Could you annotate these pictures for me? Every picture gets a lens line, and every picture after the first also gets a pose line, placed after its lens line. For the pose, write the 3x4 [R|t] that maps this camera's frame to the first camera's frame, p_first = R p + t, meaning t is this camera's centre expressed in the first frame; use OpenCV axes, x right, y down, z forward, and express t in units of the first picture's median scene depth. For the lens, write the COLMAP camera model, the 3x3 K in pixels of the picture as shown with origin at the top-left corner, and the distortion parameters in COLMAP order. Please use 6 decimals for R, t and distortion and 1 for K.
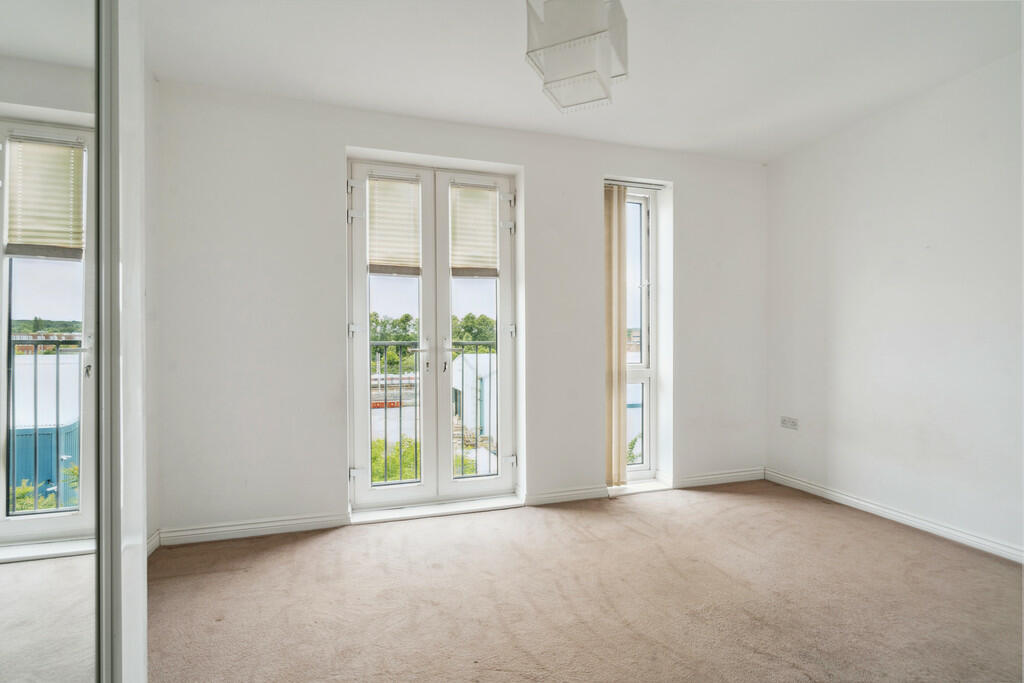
lens RADIAL K [[472.4, 0, 503.1], [0, 472.4, 348.0], [0, 0, 1]] dist [0.003082, 0.001149]
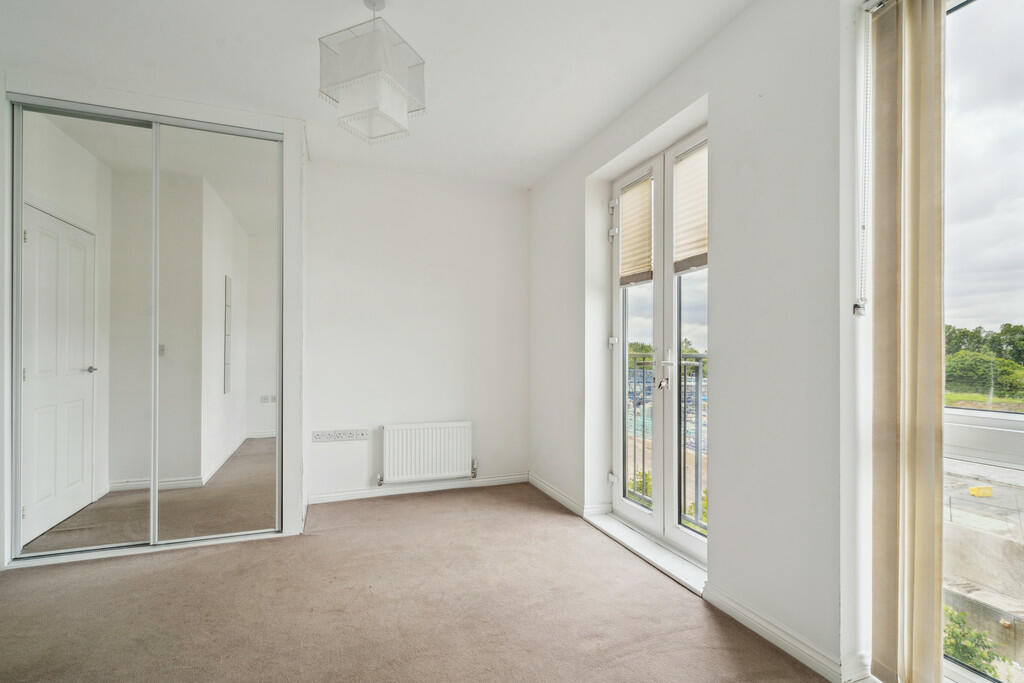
lens RADIAL K [[472.4, 0, 509.9], [0, 472.4, 351.7], [0, 0, 1]] dist [0.003082, 0.001149]
pose [[0.082590, 0.001116, -0.996583, 0.690422], [-0.014429, 0.999896, -0.000076, -0.011692], [0.996479, 0.014386, 0.082597, 0.657590]]
